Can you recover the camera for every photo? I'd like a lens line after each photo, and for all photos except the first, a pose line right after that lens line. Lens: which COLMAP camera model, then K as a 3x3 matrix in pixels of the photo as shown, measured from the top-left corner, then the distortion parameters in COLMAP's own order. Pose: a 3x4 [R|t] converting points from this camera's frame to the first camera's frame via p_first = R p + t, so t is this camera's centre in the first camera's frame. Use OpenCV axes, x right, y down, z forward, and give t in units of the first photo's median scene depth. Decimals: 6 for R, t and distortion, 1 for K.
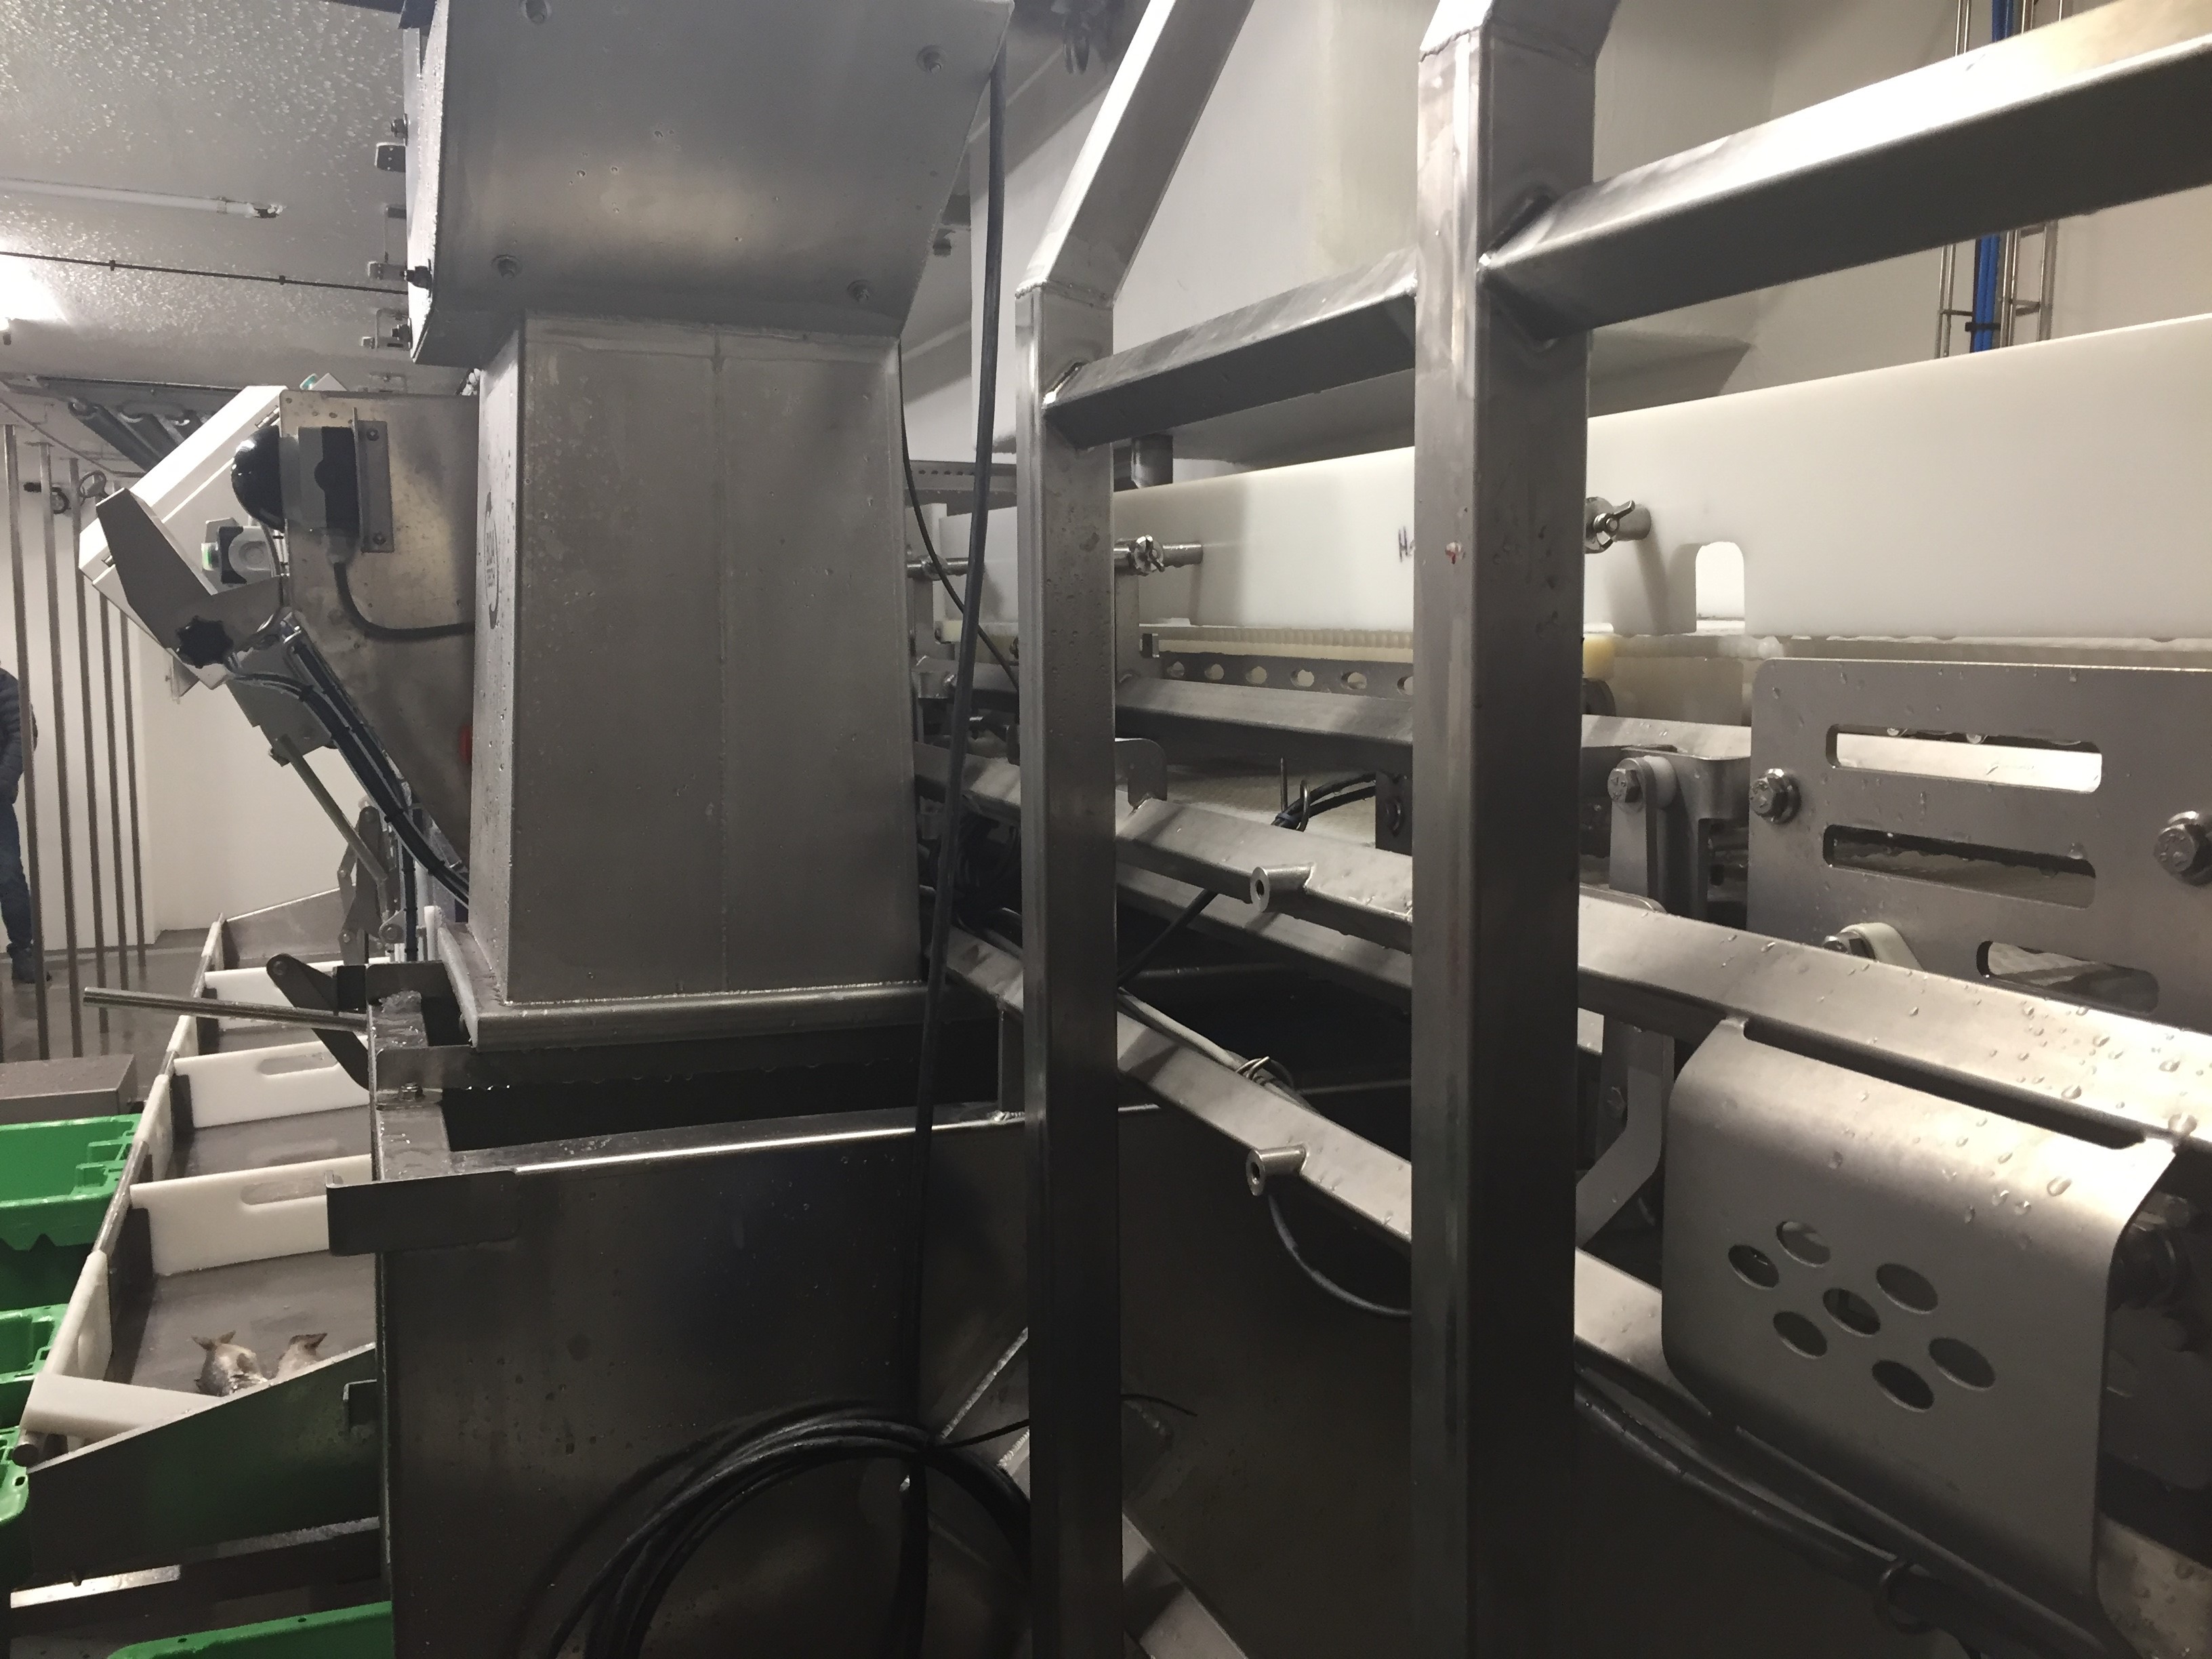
lens RADIAL K [[1867.9, 0, 1106.5], [0, 1867.9, 831.1], [0, 0, 1]] dist [0.068833, -0.092018]
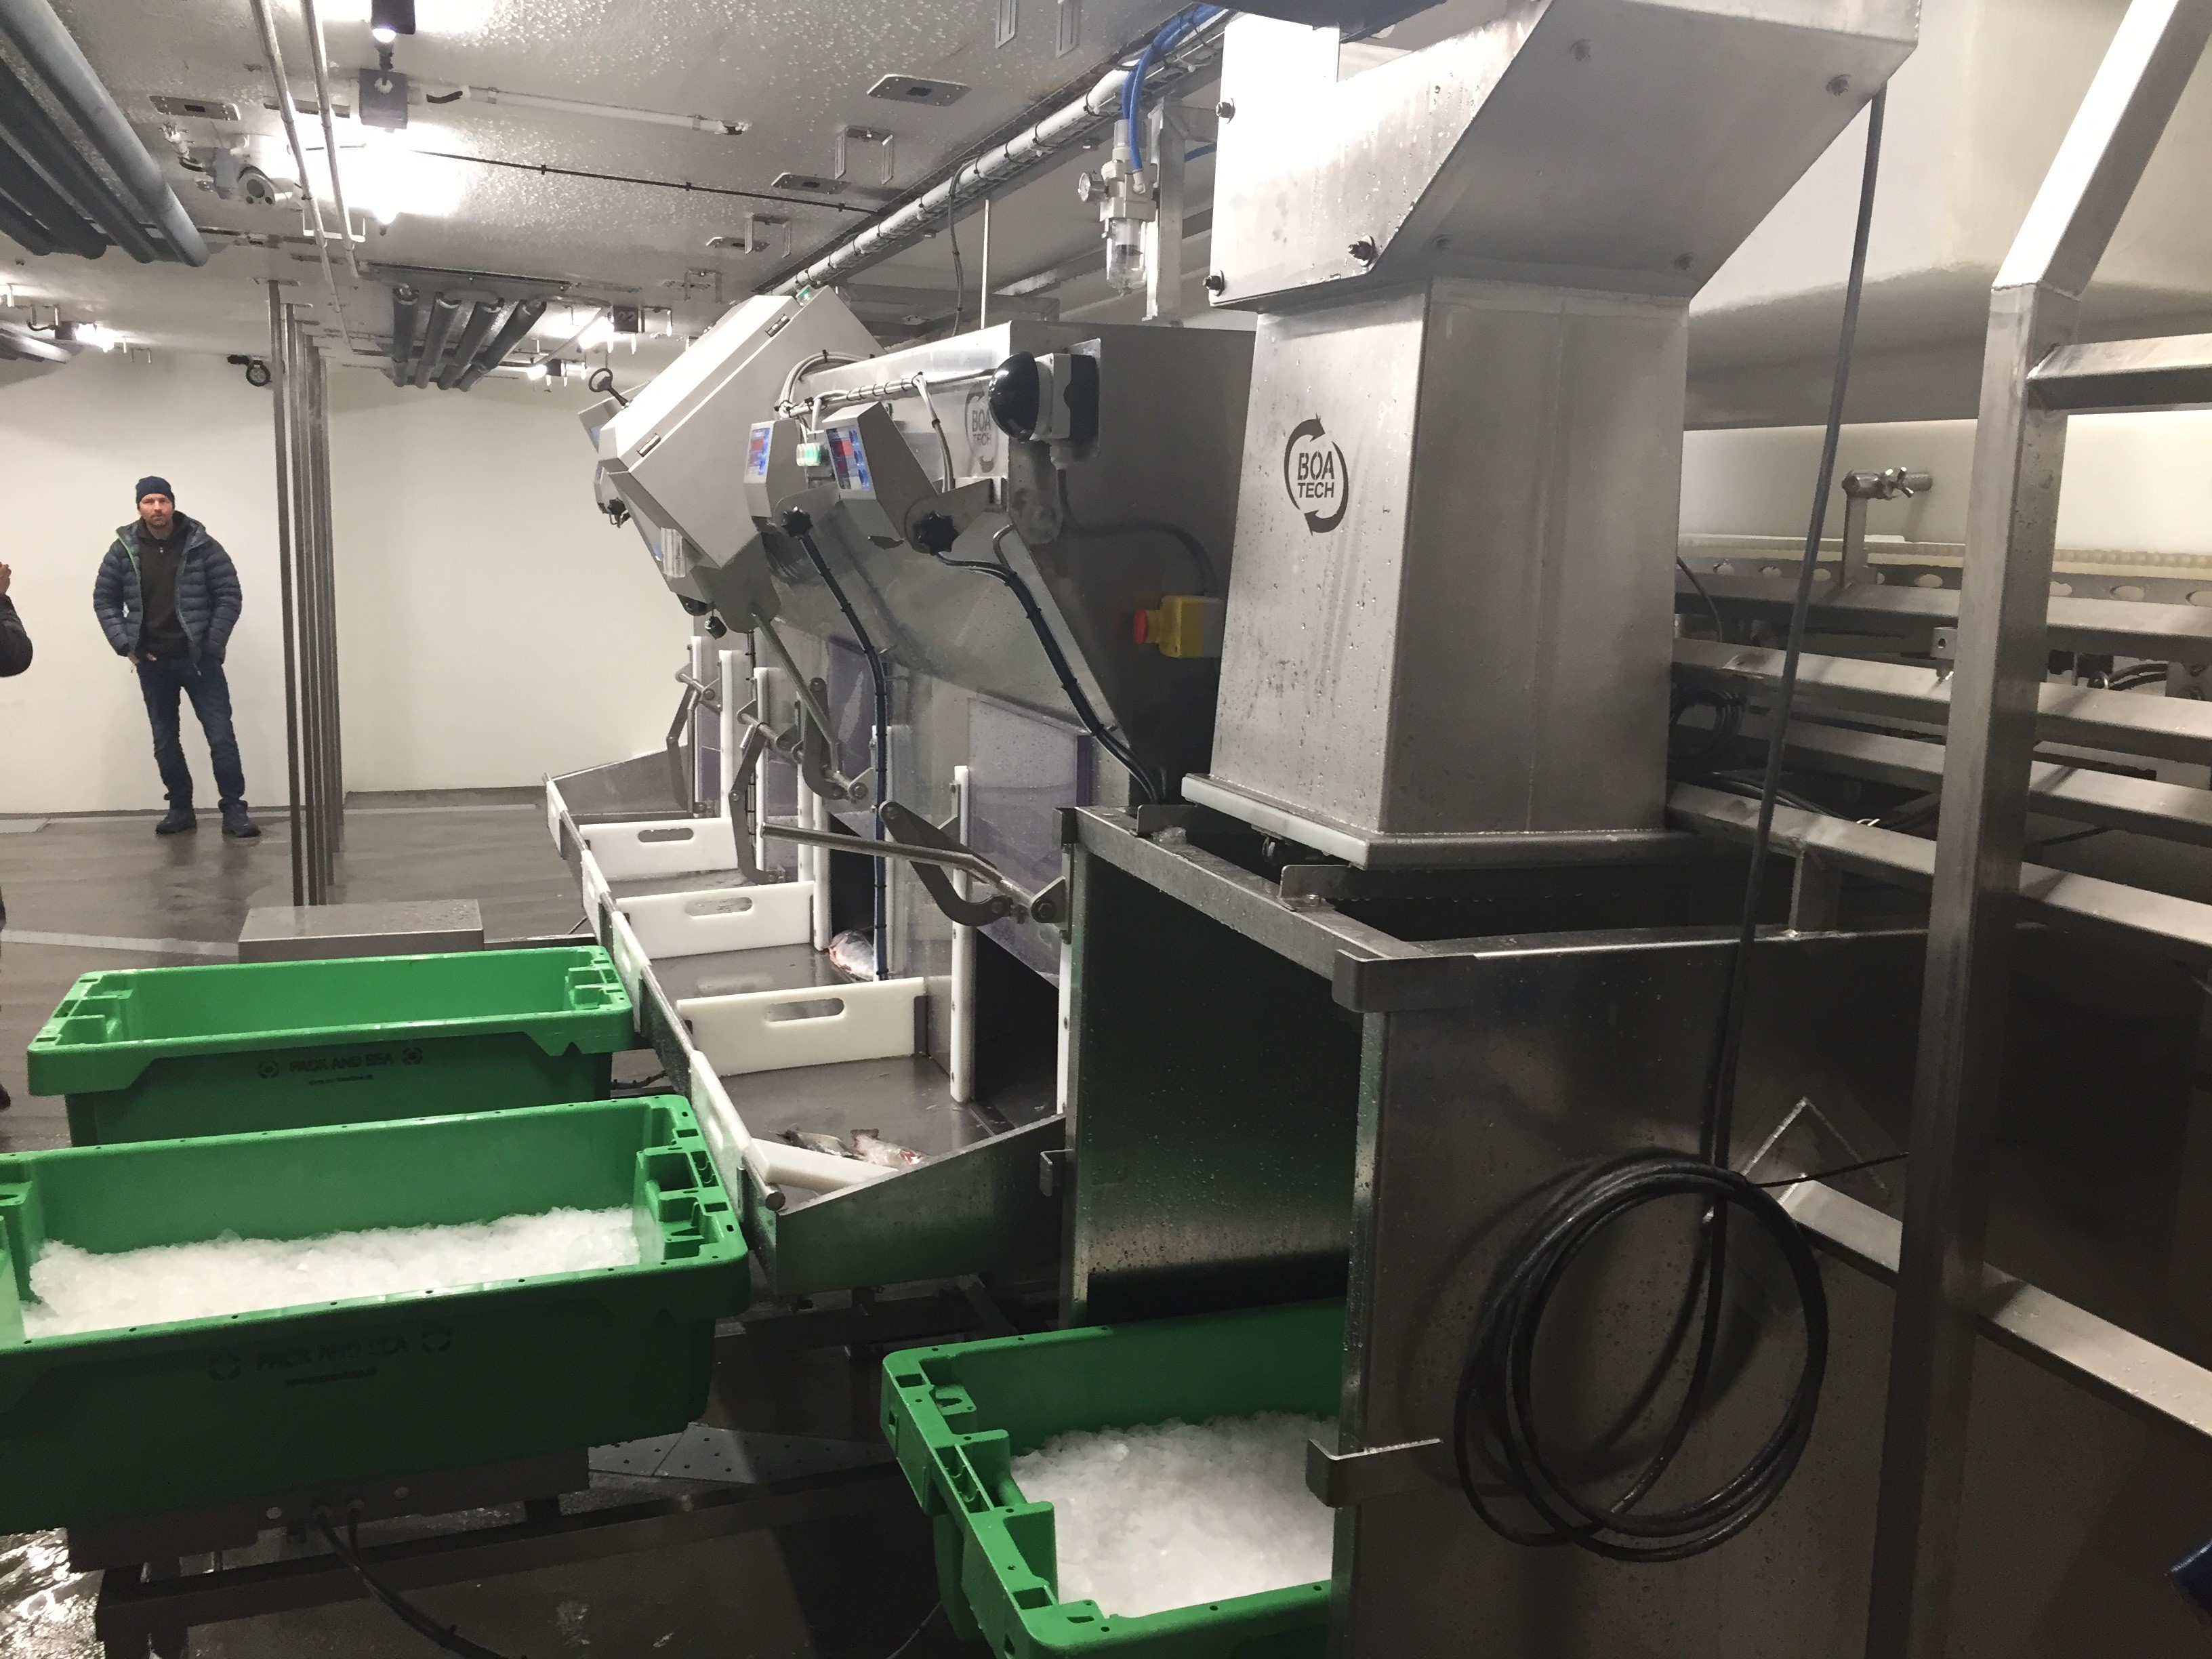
lens RADIAL K [[1867.9, 0, 1102.9], [0, 1867.9, 827.3], [0, 0, 1]] dist [0.068833, -0.092018]
pose [[0.999216, 0.031617, -0.023831, -0.440233], [-0.030291, 0.998076, 0.054094, 0.023584], [0.025496, -0.053330, 0.998251, -0.241230]]
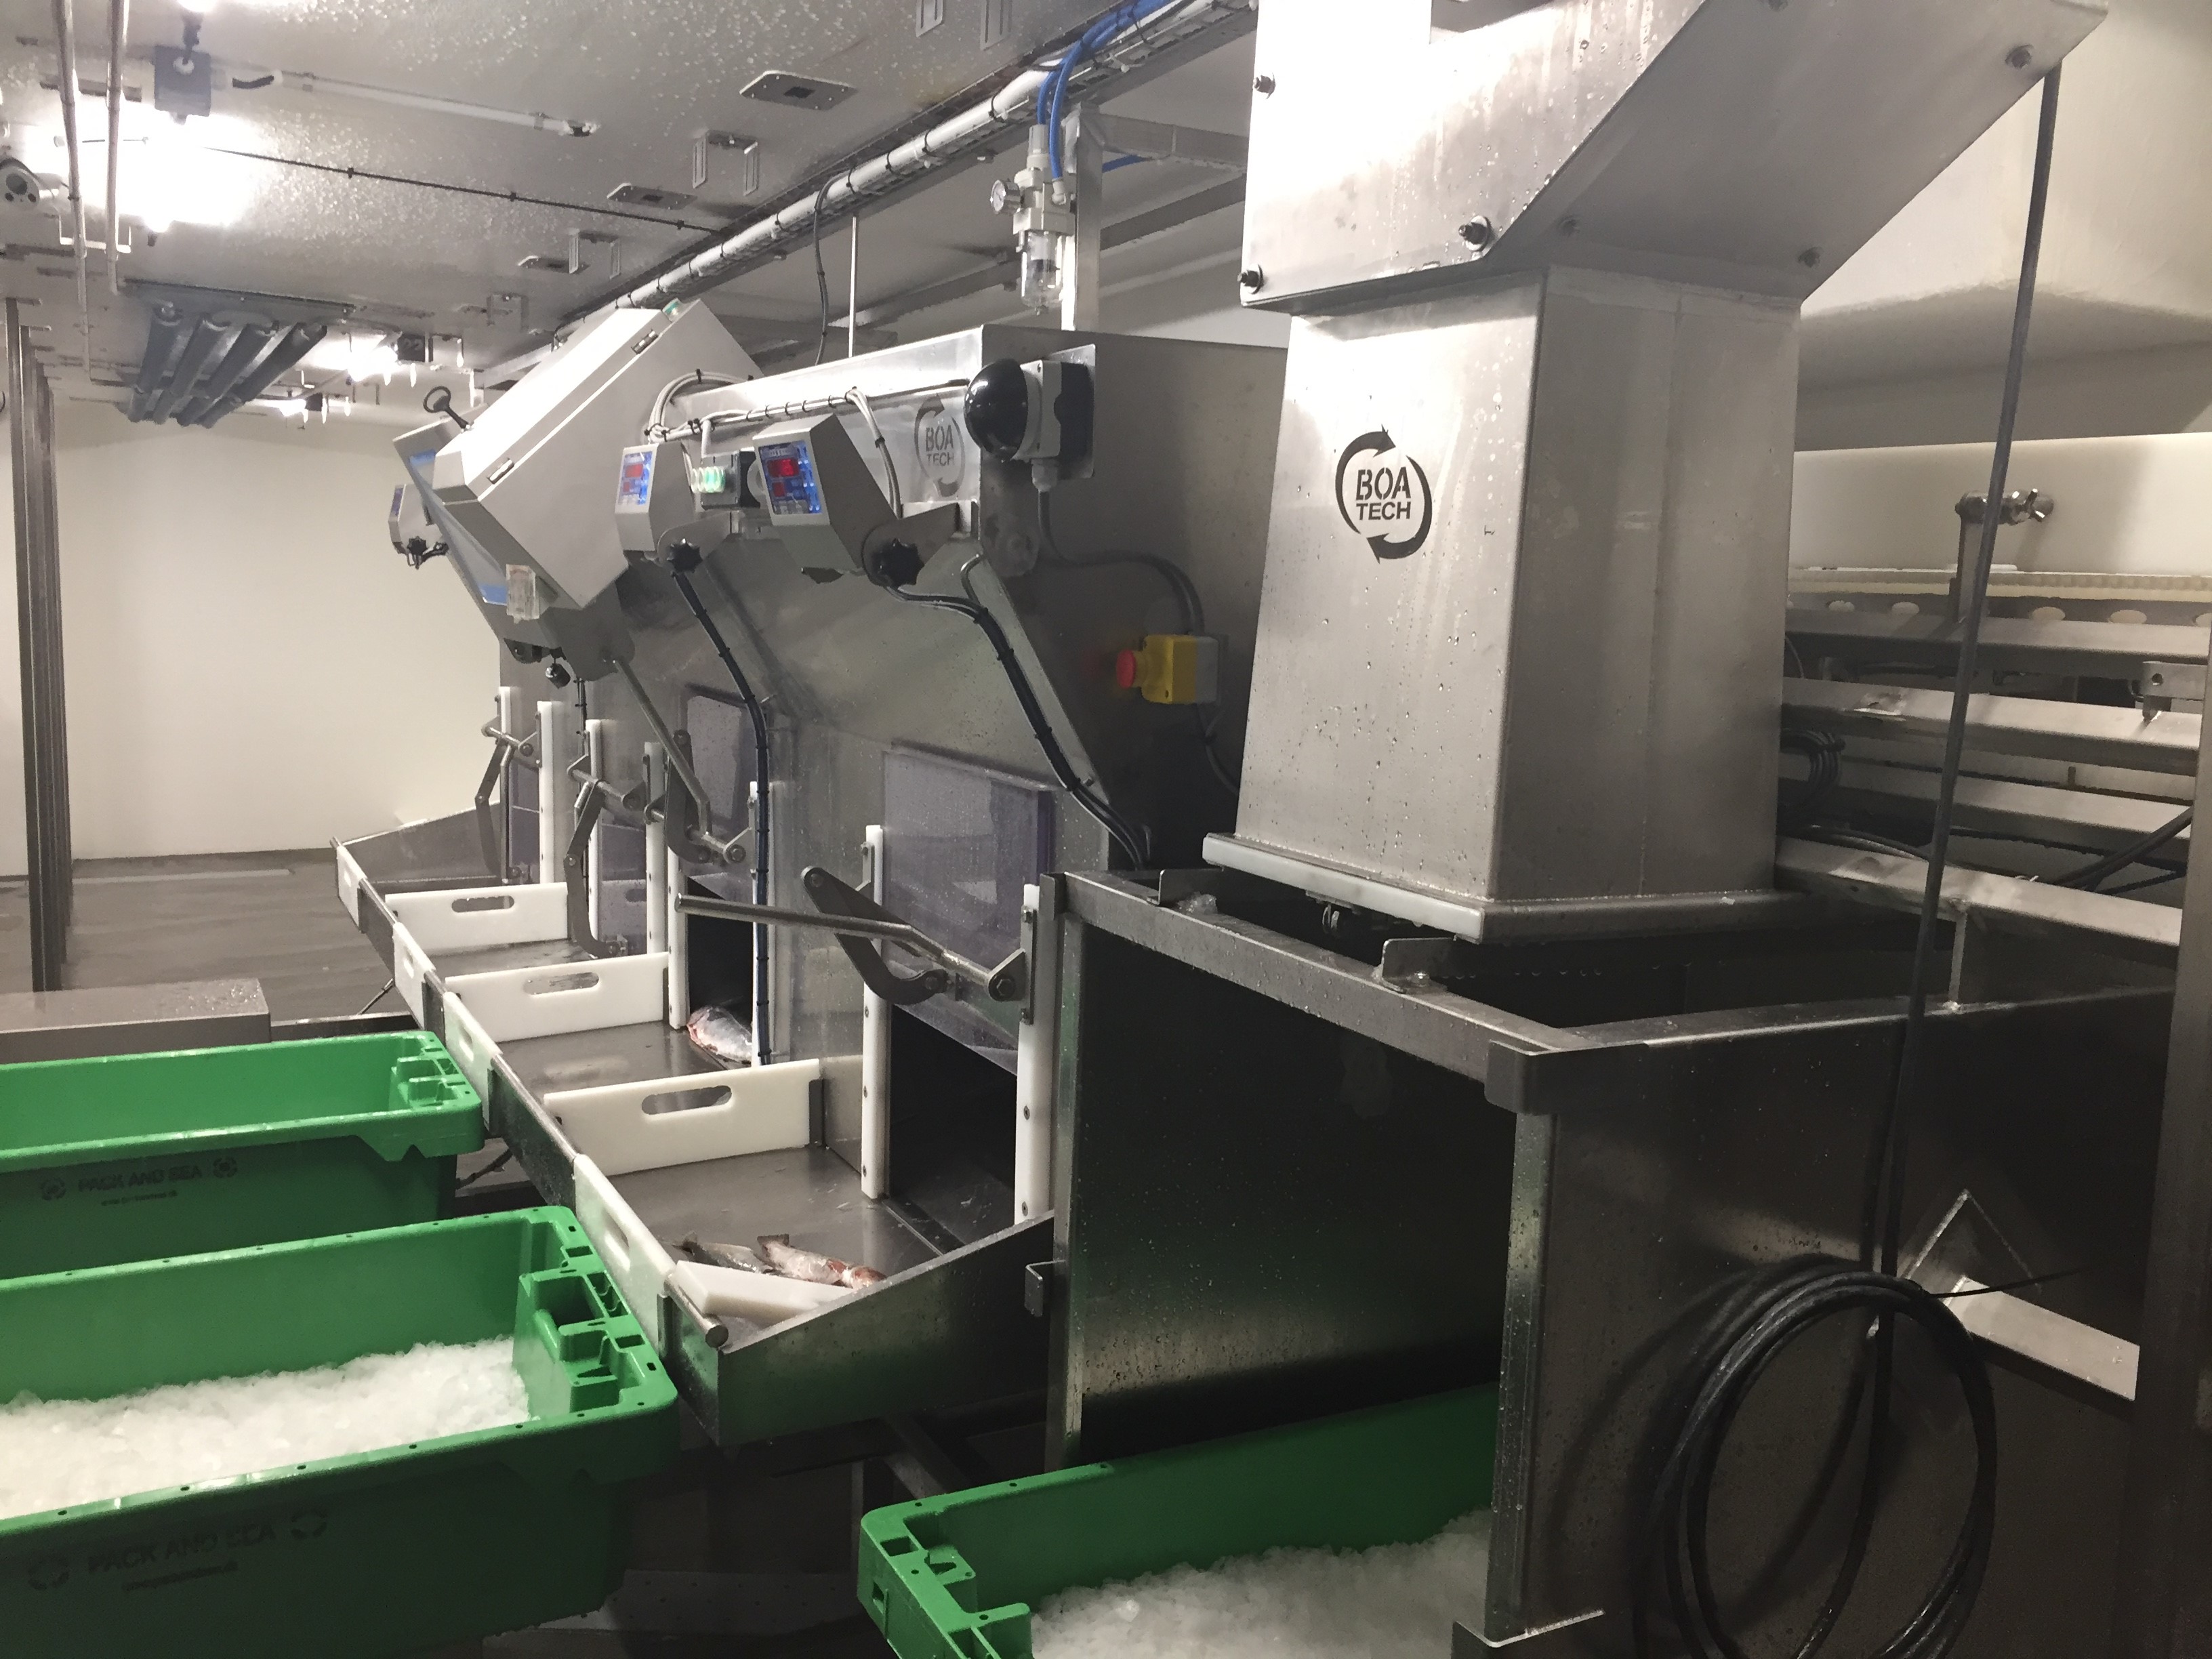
lens RADIAL K [[1867.9, 0, 1094.8], [0, 1867.9, 831.8], [0, 0, 1]] dist [0.068833, -0.092018]
pose [[0.994969, 0.017572, 0.098630, -0.610136], [-0.020199, 0.999466, 0.025700, 0.025819], [-0.098126, -0.027563, 0.994792, -0.061963]]
